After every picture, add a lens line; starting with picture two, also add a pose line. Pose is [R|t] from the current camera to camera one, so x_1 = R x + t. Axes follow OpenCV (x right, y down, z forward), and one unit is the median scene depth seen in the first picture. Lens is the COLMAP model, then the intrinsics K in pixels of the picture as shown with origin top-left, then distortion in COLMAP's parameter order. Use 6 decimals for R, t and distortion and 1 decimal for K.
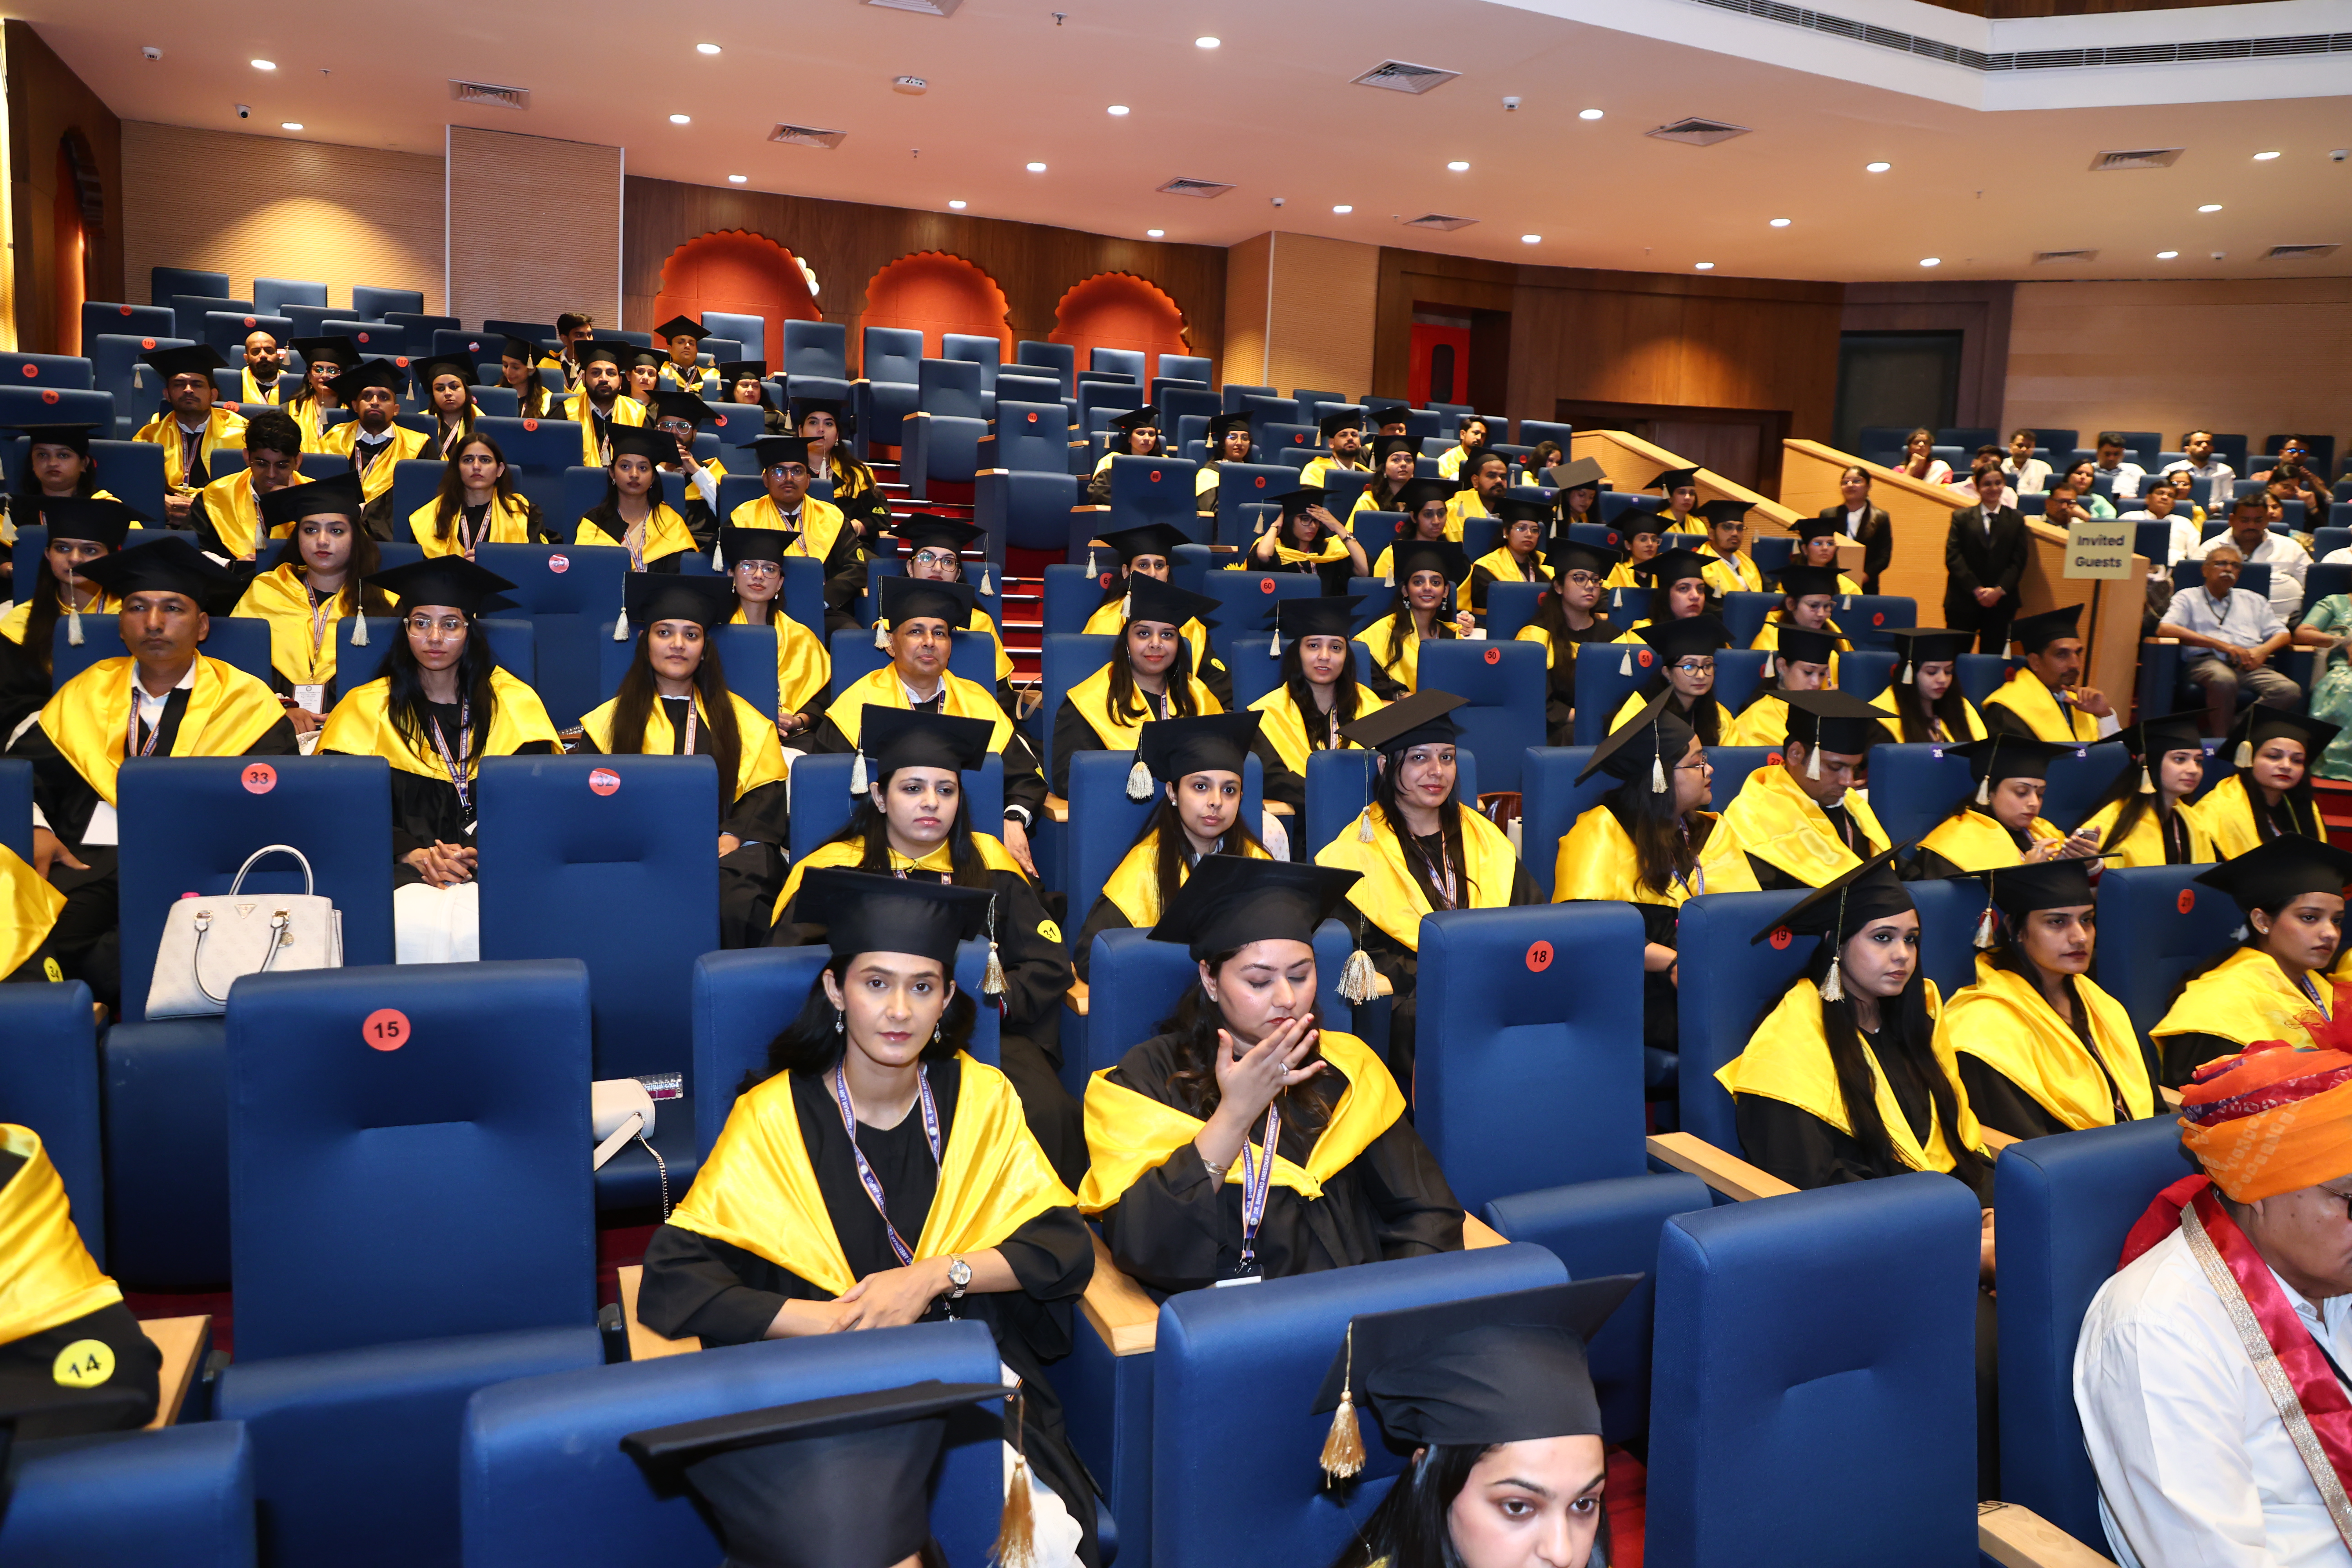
lens RADIAL K [[1614.7, 0, 1170.8], [0, 1614.7, 782.9], [0, 0, 1]] dist [-0.058462, 0.017657]
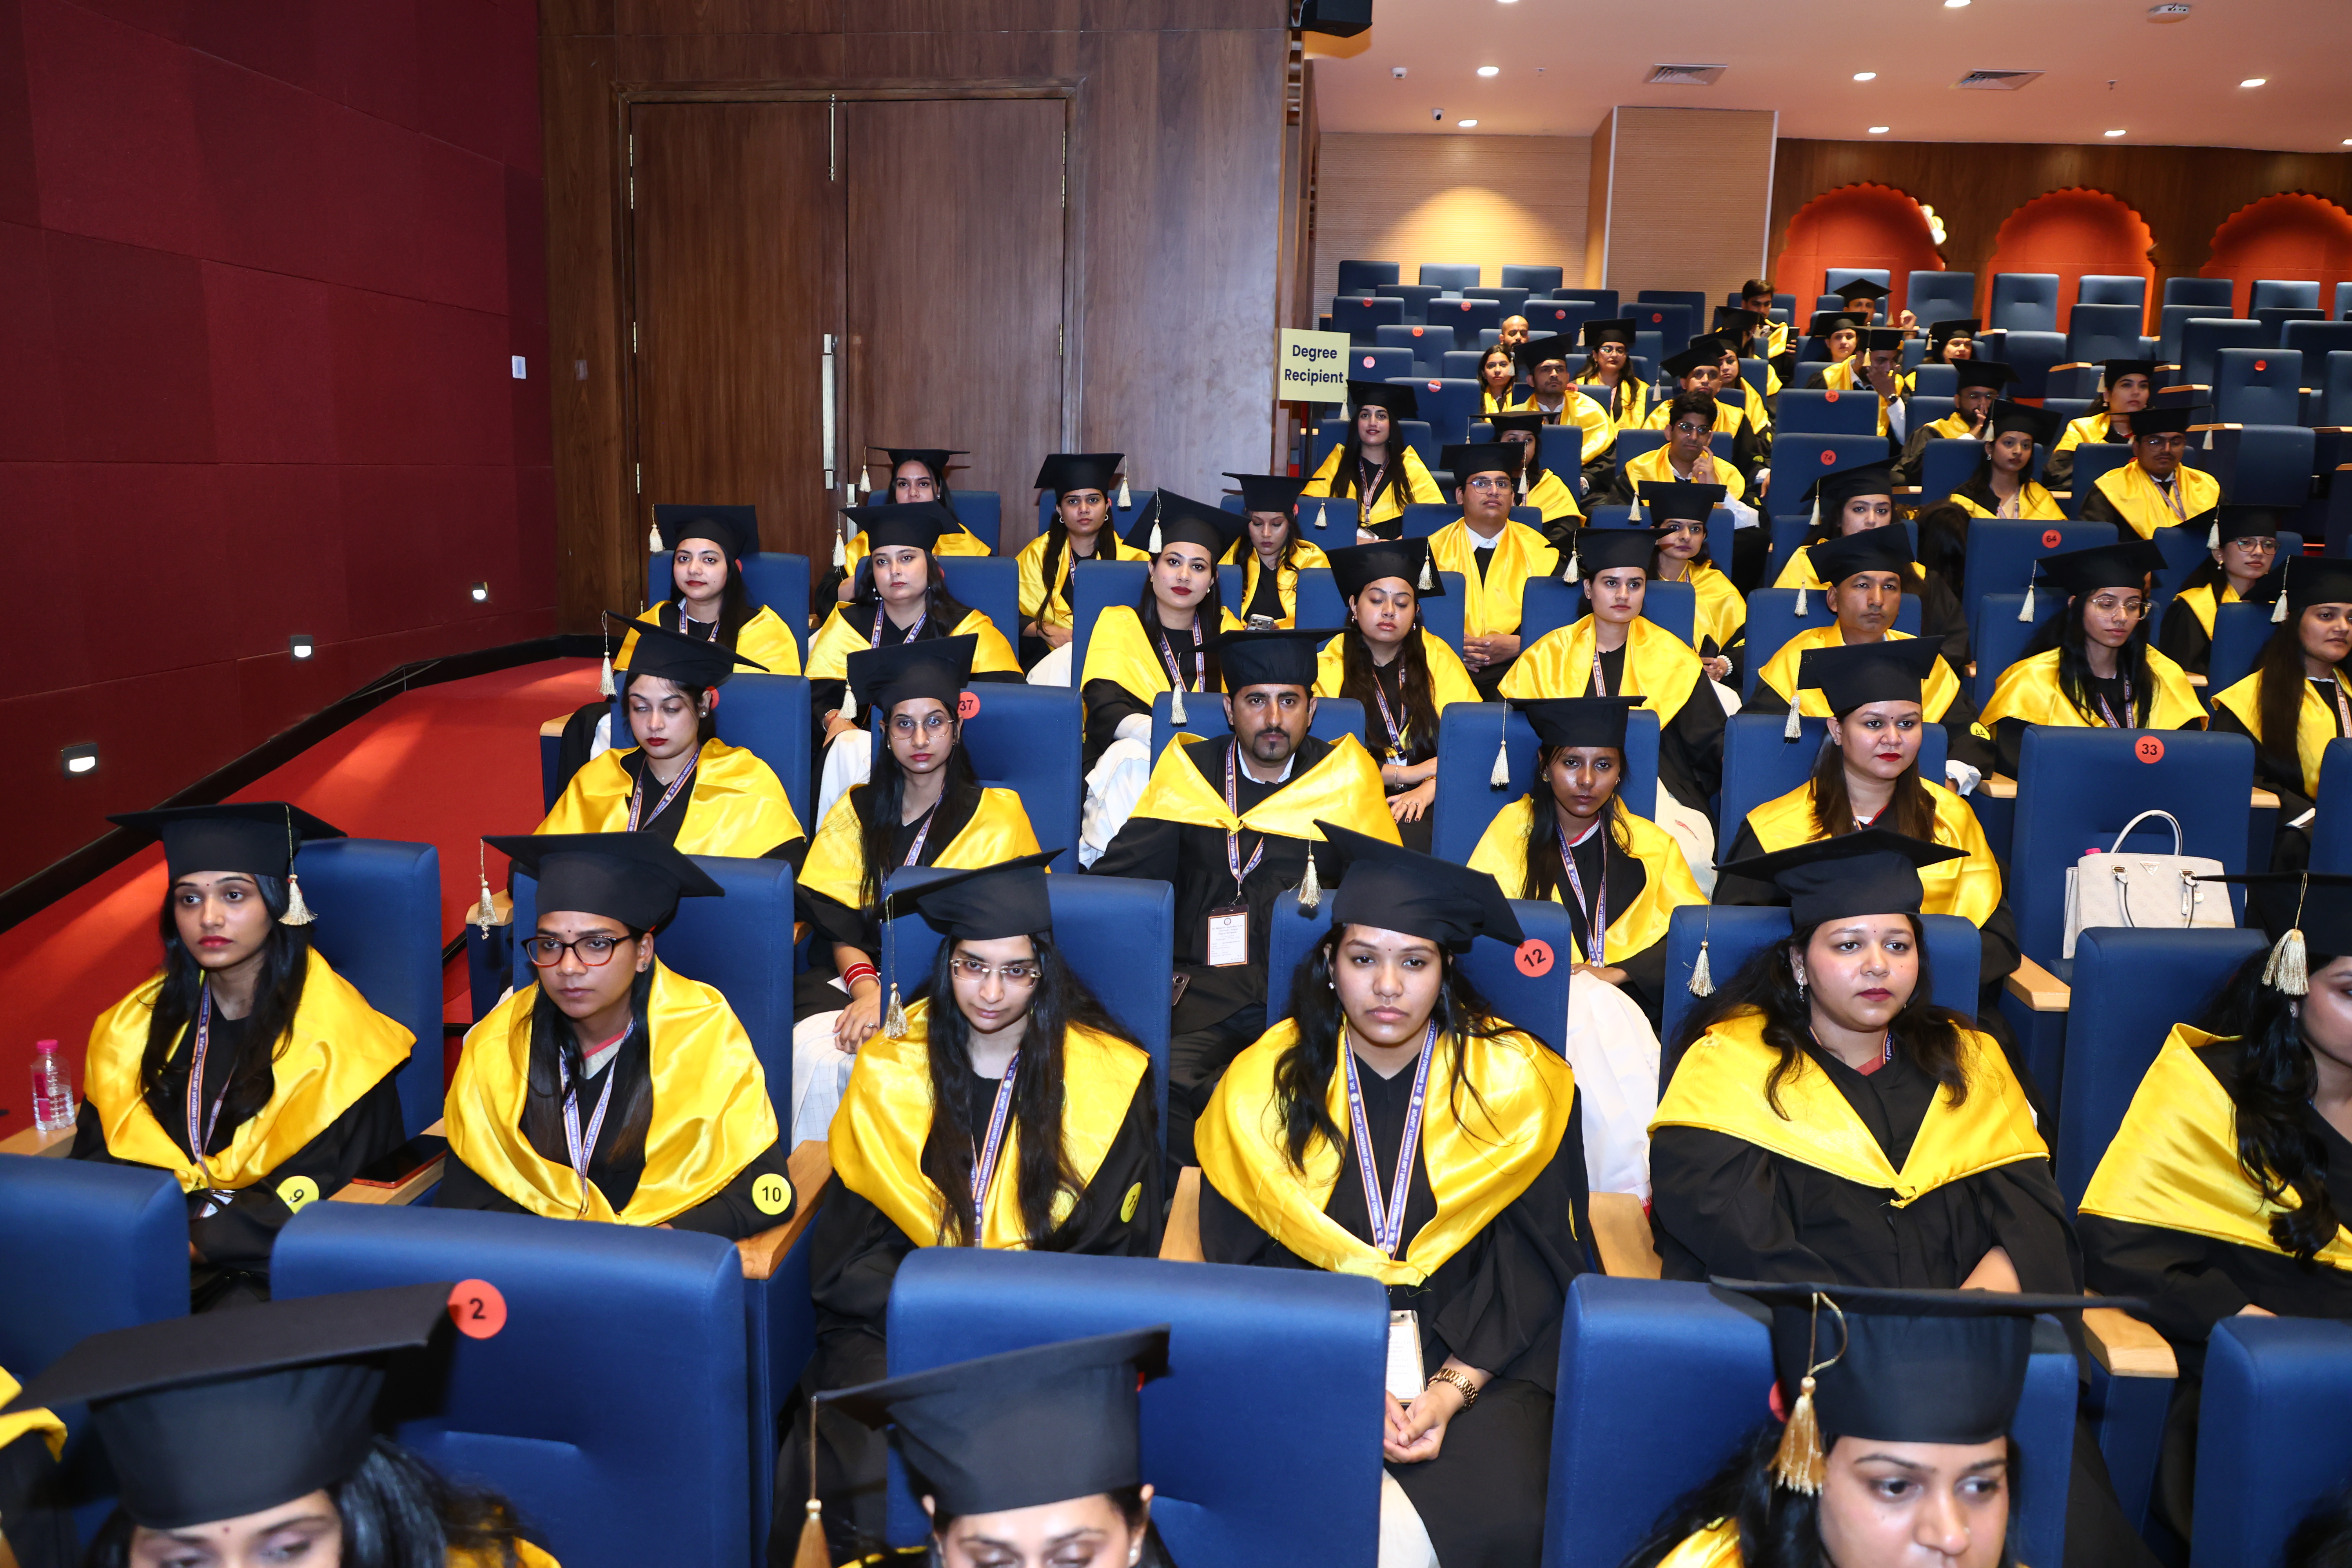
lens RADIAL K [[1614.7, 0, 1176.2], [0, 1614.7, 791.2], [0, 0, 1]] dist [-0.058462, 0.017657]
pose [[0.872138, 0.071999, -0.483934, -0.159208], [-0.054356, 0.997248, 0.050408, 0.001932], [0.486232, -0.017658, 0.873651, -0.074579]]
